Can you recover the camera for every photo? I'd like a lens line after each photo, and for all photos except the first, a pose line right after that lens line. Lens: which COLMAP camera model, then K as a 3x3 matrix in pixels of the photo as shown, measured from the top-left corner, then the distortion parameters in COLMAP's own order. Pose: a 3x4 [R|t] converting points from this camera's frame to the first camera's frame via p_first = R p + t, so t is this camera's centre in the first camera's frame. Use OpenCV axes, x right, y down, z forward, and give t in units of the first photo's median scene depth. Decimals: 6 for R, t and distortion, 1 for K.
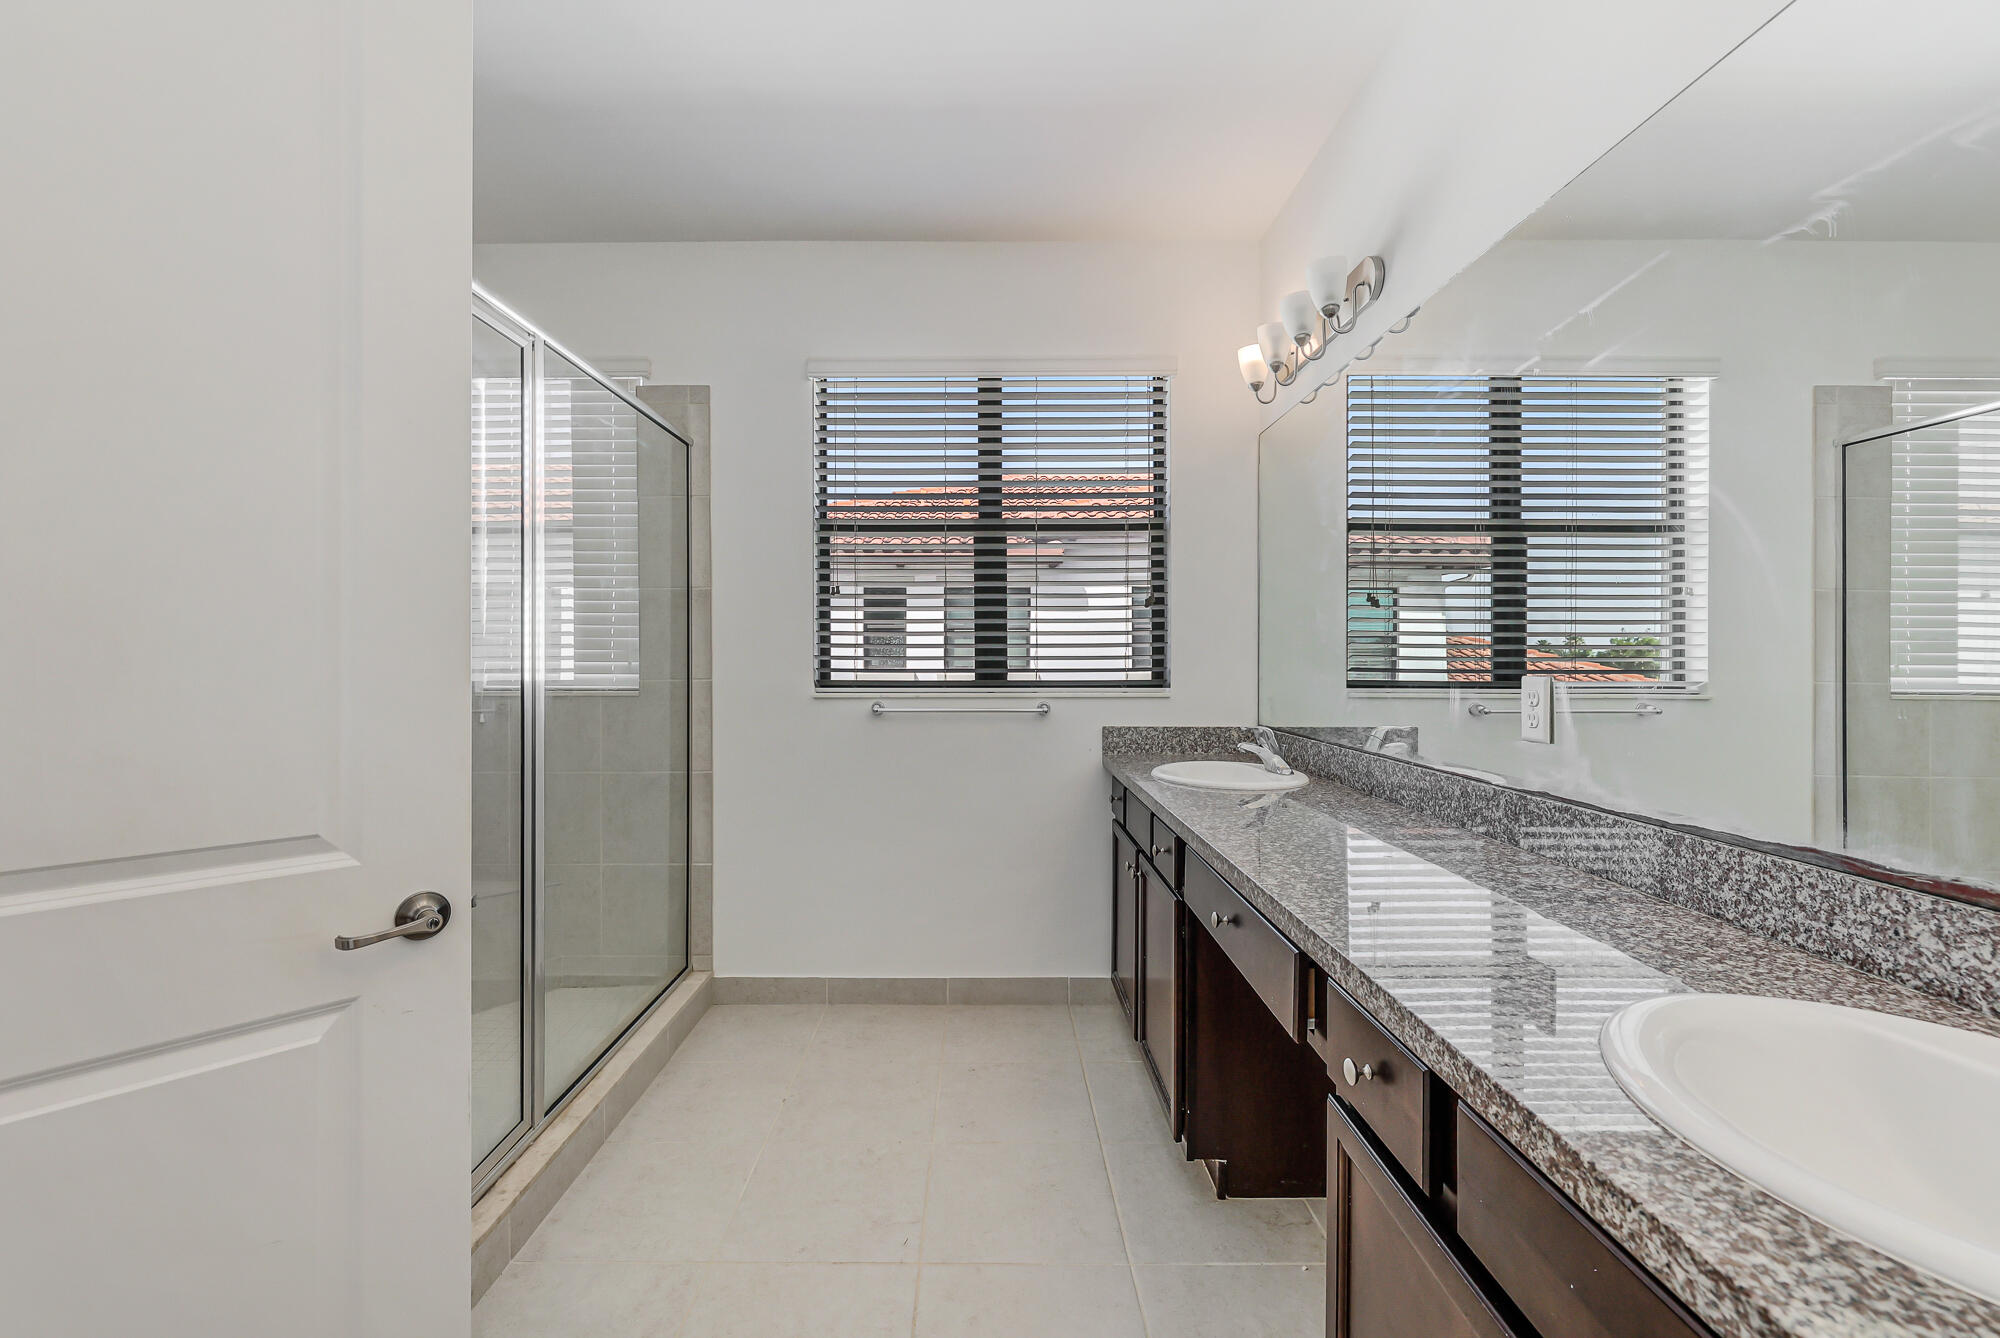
lens RADIAL K [[851.5, 0, 979.7], [0, 851.5, 652.8], [0, 0, 1]] dist [0.000438, 0.000581]
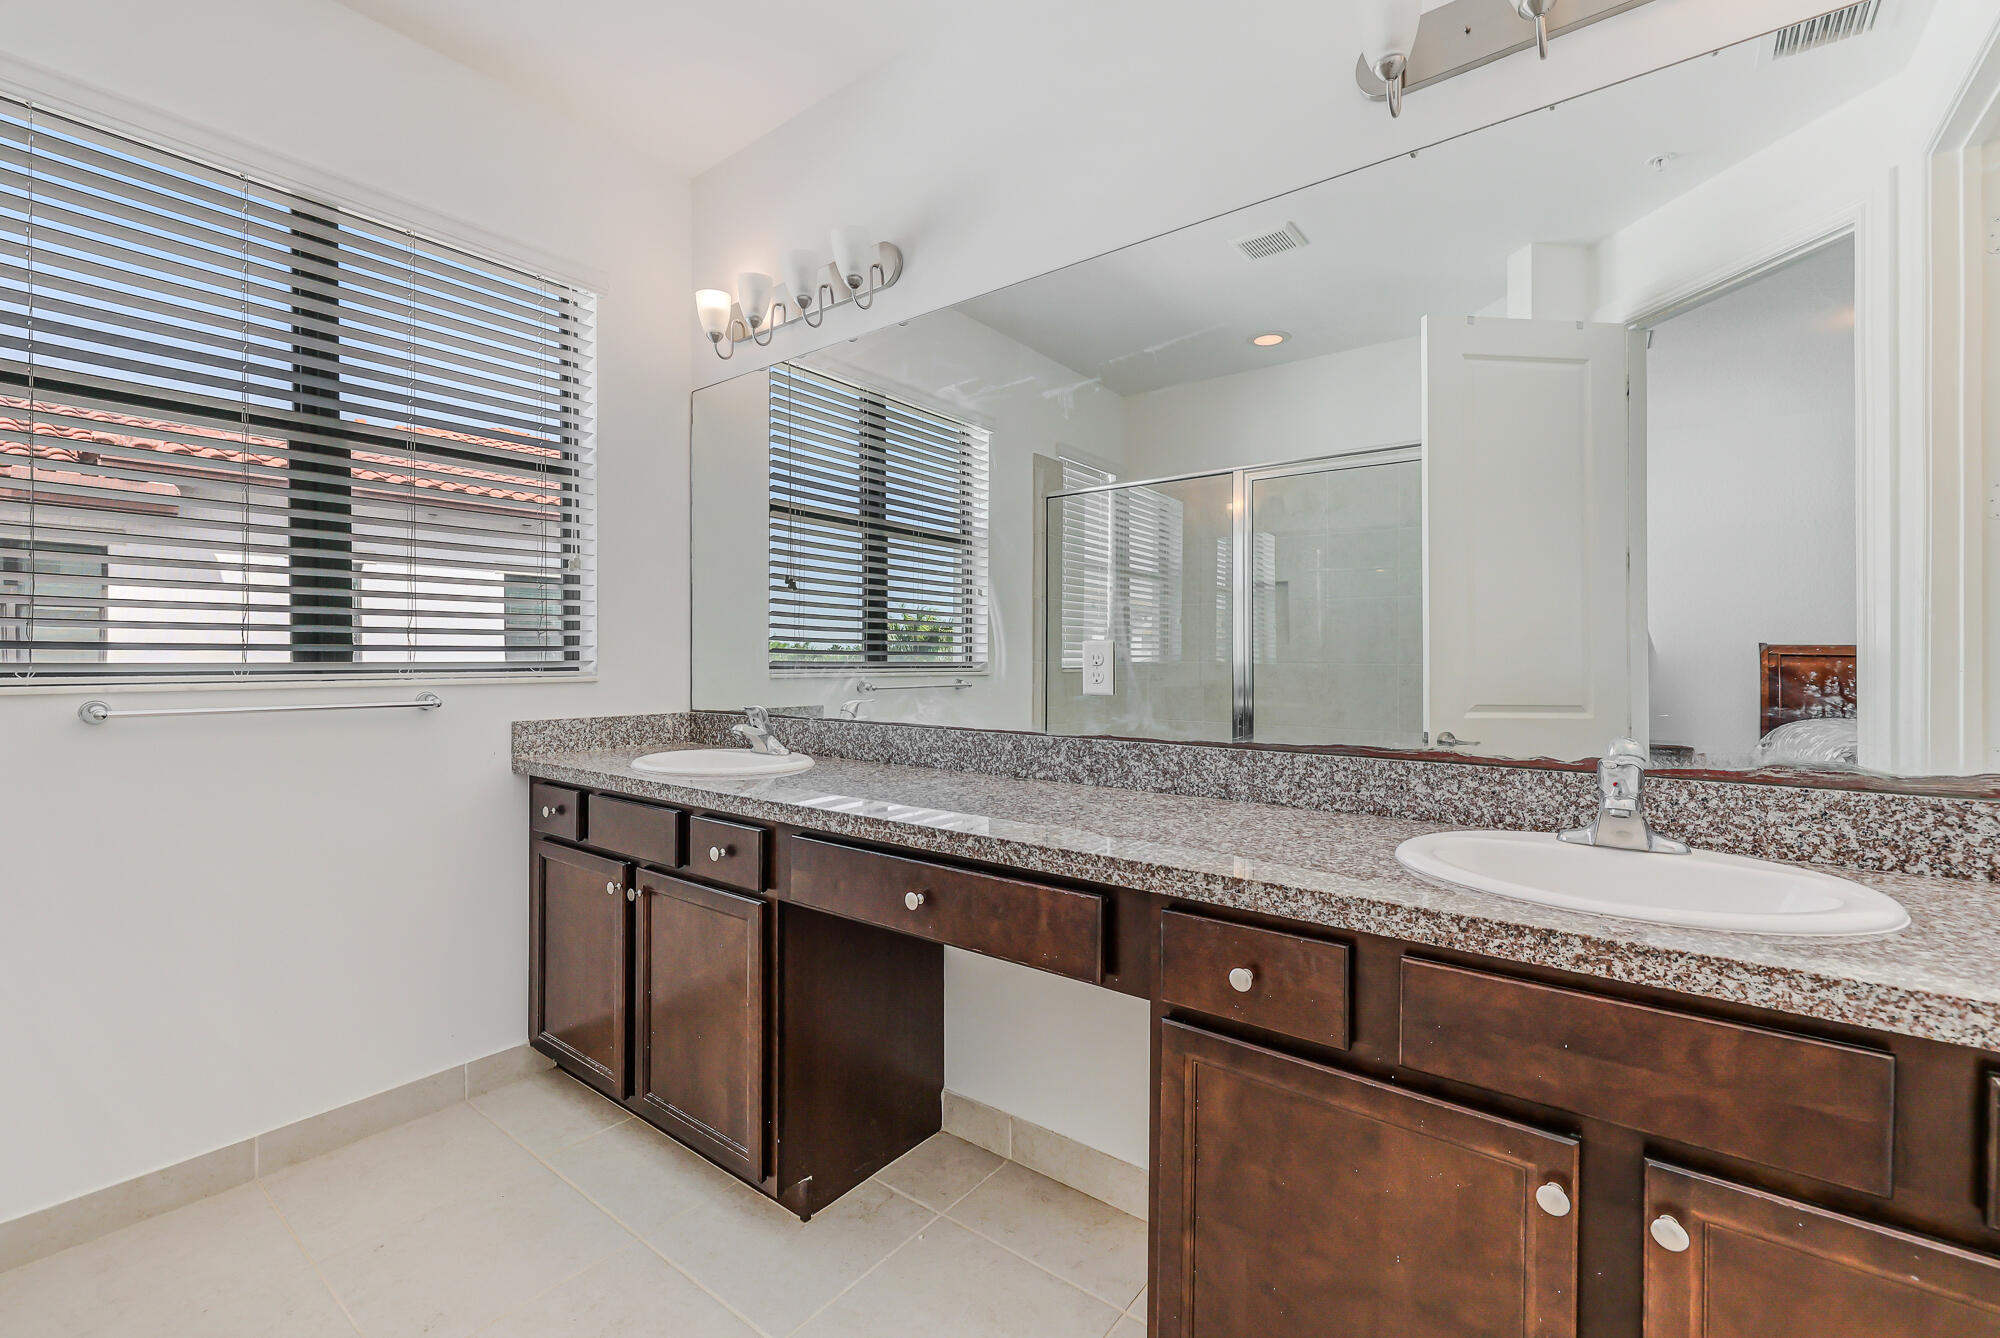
lens RADIAL K [[856.9, 0, 975.8], [0, 856.9, 661.5], [0, 0, 1]] dist [0.001727, 0.000636]
pose [[0.610632, -0.002526, 0.791910, -0.303559], [-0.005311, 0.999959, 0.007285, 0.034888], [-0.791896, -0.008654, 0.610594, 0.279255]]
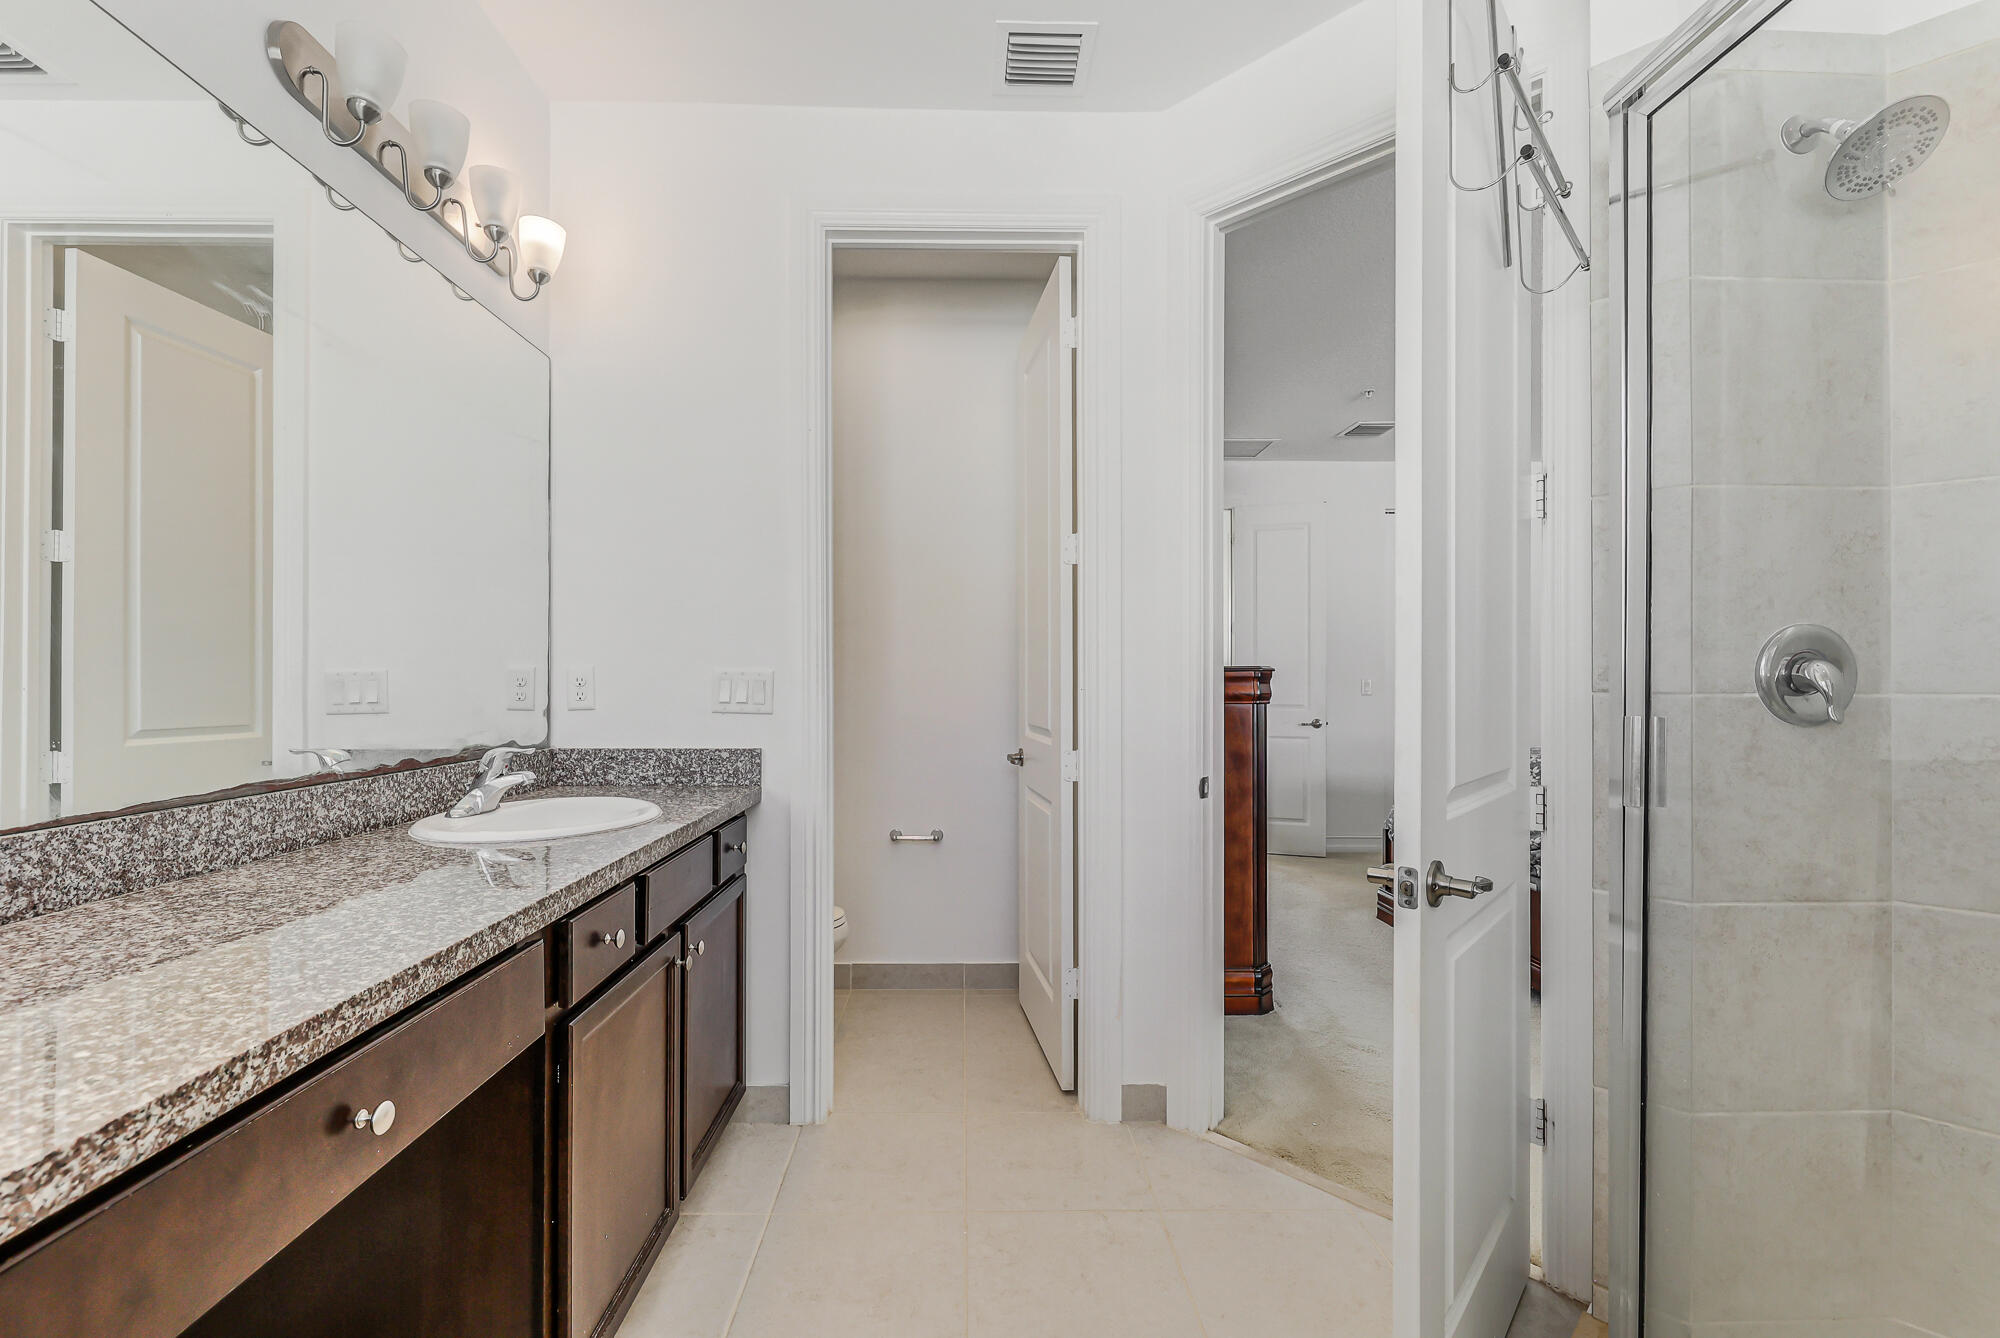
lens RADIAL K [[851.5, 0, 979.7], [0, 851.5, 652.8], [0, 0, 1]] dist [0.000438, 0.000581]
pose [[-0.999807, -0.002714, -0.019462, -0.057112], [-0.001982, 0.999295, -0.037500, 0.036335], [0.019550, -0.037455, -0.999107, 1.120804]]
